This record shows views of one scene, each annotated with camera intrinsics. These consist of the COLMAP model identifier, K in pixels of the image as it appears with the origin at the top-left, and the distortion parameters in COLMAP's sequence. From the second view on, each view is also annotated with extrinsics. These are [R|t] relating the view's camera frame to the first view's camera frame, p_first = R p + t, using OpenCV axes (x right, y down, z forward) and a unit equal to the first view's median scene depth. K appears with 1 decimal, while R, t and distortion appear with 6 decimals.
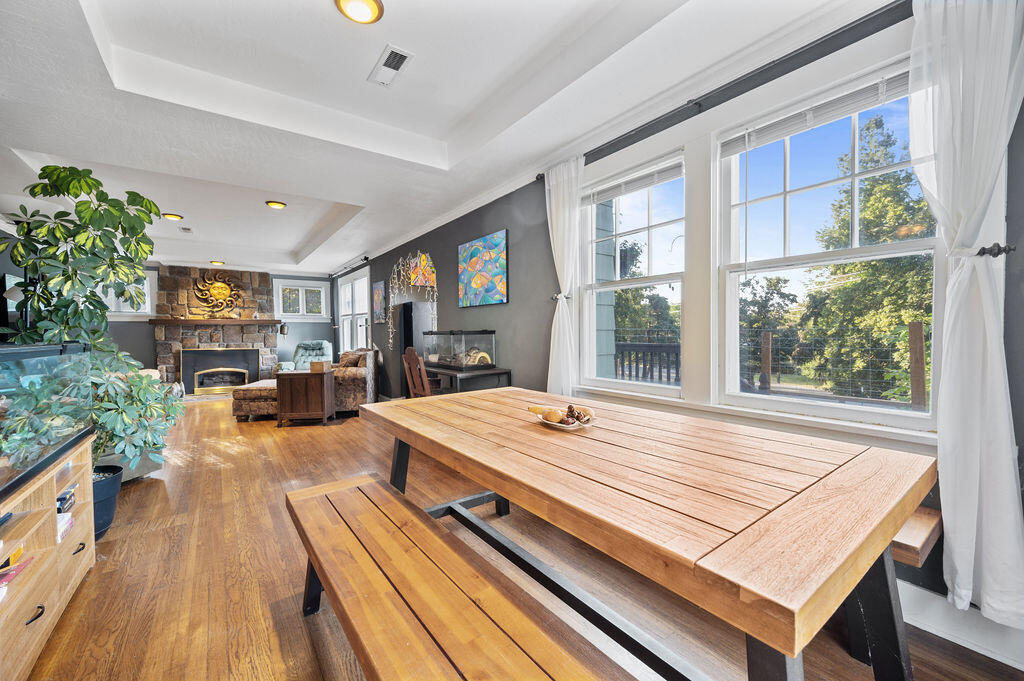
lens RADIAL K [[403.7, 0, 515.6], [0, 403.7, 340.9], [0, 0, 1]] dist [-0.002623, 0.000039]
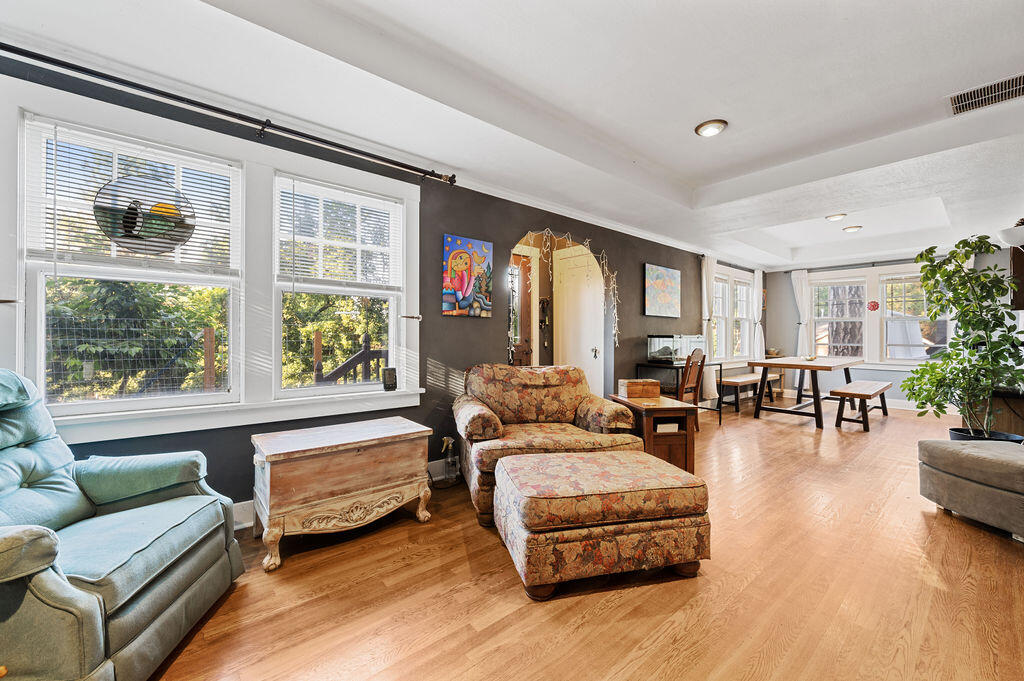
lens RADIAL K [[403.7, 0, 503.3], [0, 403.7, 334.7], [0, 0, 1]] dist [-0.002623, 0.000039]
pose [[-0.044636, 0.013942, 0.998906, -0.740485], [0.021471, 0.999685, -0.012993, -0.010338], [-0.998773, 0.020867, -0.044922, 0.838812]]
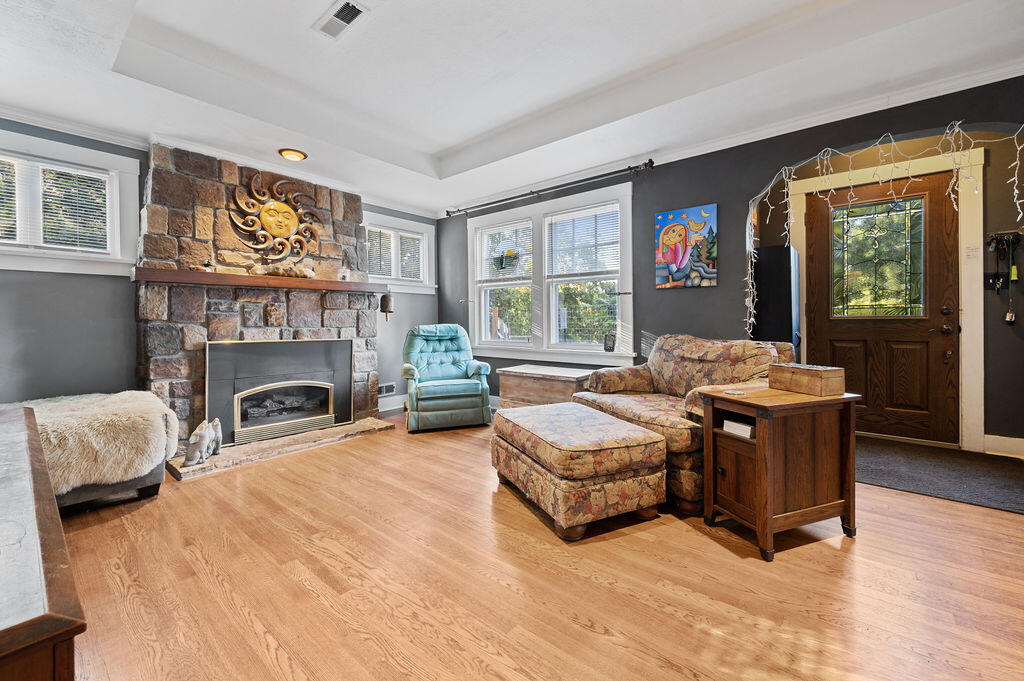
lens RADIAL K [[403.7, 0, 521.2], [0, 403.7, 325.6], [0, 0, 1]] dist [-0.002623, 0.000039]
pose [[0.968367, -0.000576, 0.249529, -0.577116], [0.004276, 0.999889, -0.014289, 0.010647], [-0.249493, 0.014904, 0.968262, 0.468123]]
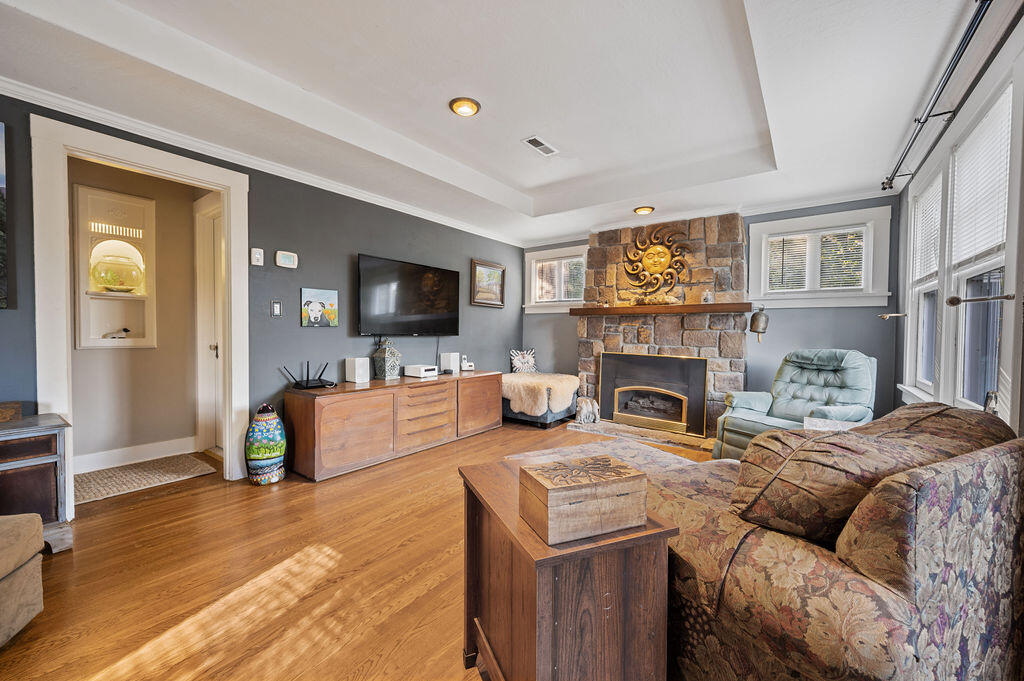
lens RADIAL K [[403.7, 0, 511.6], [0, 403.7, 339.1], [0, 0, 1]] dist [-0.002623, 0.000039]
pose [[0.292447, 0.032235, -0.955738, -0.211531], [-0.034659, 0.999132, 0.023094, -0.009947], [0.955653, 0.026372, 0.293311, 0.618050]]
